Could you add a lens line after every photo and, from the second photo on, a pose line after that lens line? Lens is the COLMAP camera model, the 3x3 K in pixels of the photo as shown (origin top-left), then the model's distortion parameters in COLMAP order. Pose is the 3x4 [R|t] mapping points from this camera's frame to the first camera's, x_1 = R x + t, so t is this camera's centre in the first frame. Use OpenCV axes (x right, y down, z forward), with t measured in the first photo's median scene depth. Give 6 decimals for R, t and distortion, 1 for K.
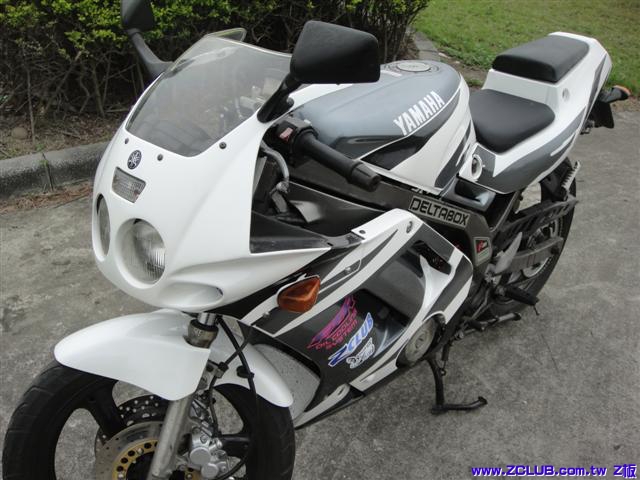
lens RADIAL K [[683.9, 0, 320.0], [0, 683.9, 240.0], [0, 0, 1]] dist [-0.130059, 0.004005]
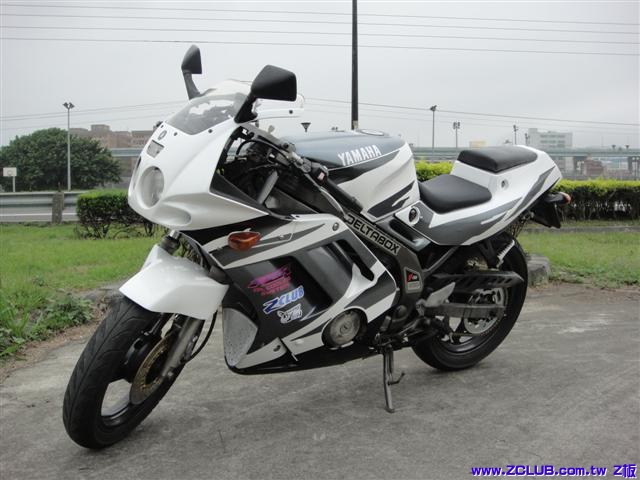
lens RADIAL K [[683.9, 0, 320.0], [0, 683.9, 240.0], [0, 0, 1]] dist [-0.130059, 0.004005]
pose [[0.970064, 0.185424, -0.156826, 0.311717], [-0.213196, 0.959465, -0.184323, 0.267404], [0.116291, 0.212240, 0.970273, -0.394933]]
